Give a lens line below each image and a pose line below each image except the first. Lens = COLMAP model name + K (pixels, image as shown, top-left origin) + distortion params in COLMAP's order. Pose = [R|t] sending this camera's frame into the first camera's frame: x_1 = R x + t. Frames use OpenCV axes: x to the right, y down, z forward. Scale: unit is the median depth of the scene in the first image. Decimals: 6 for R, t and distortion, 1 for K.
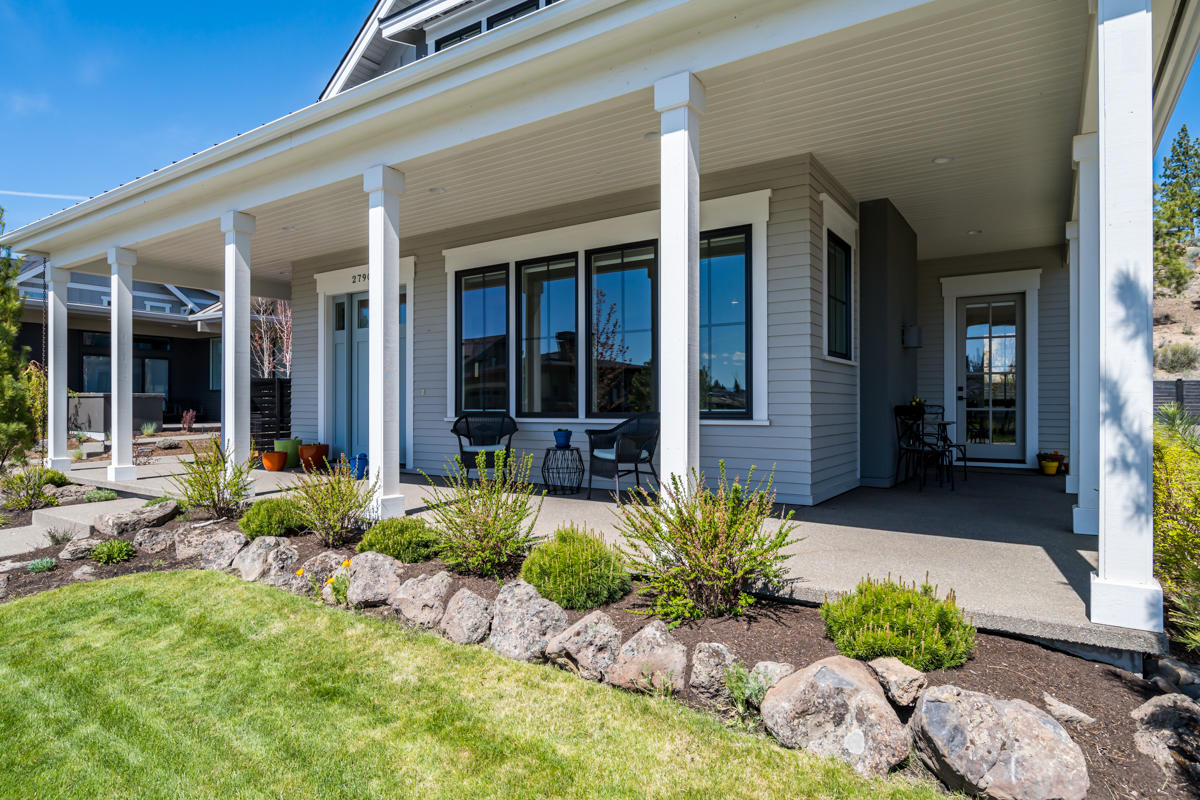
lens RADIAL K [[668.2, 0, 604.4], [0, 668.2, 396.1], [0, 0, 1]] dist [-0.012278, -0.000553]
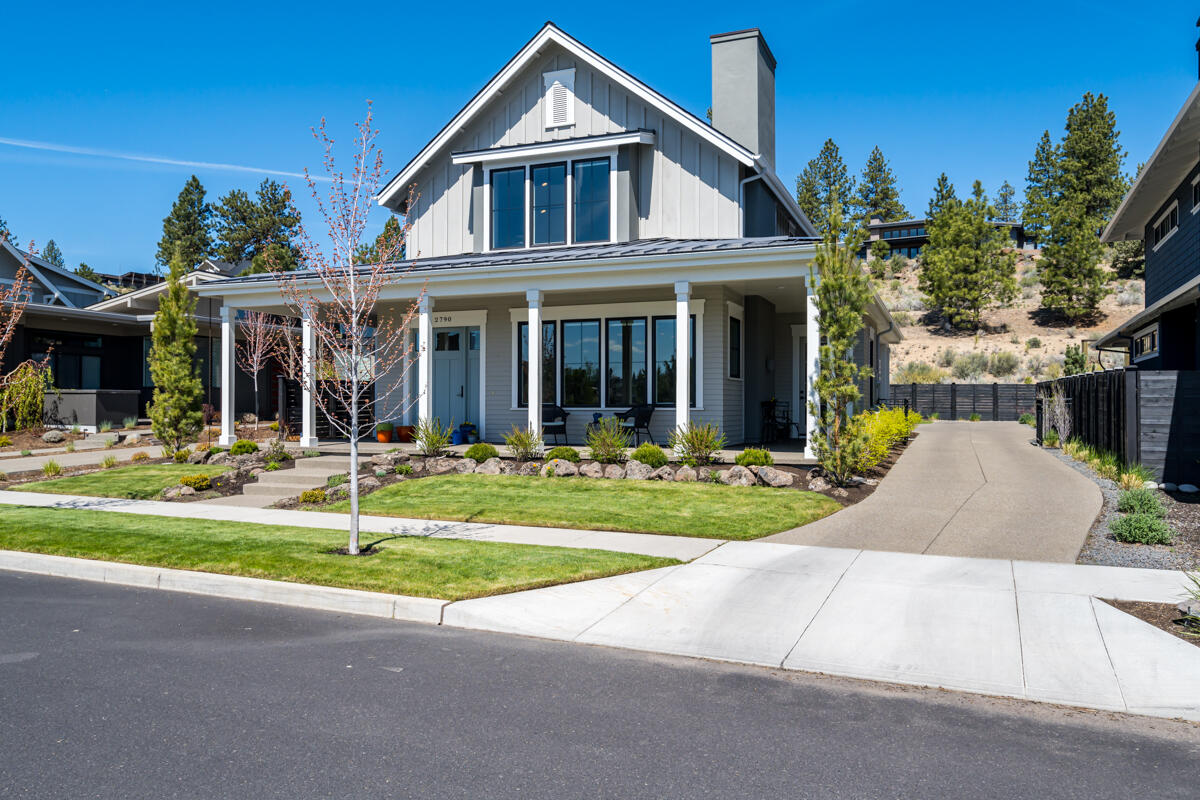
lens RADIAL K [[838.1, 0, 600.8], [0, 838.1, 397.5], [0, 0, 1]] dist [-0.003439, 0.001546]
pose [[0.979891, 0.004528, 0.199480, -0.452199], [-0.005294, 0.999981, 0.003308, -0.002364], [-0.199461, -0.004297, 0.979896, -1.154723]]
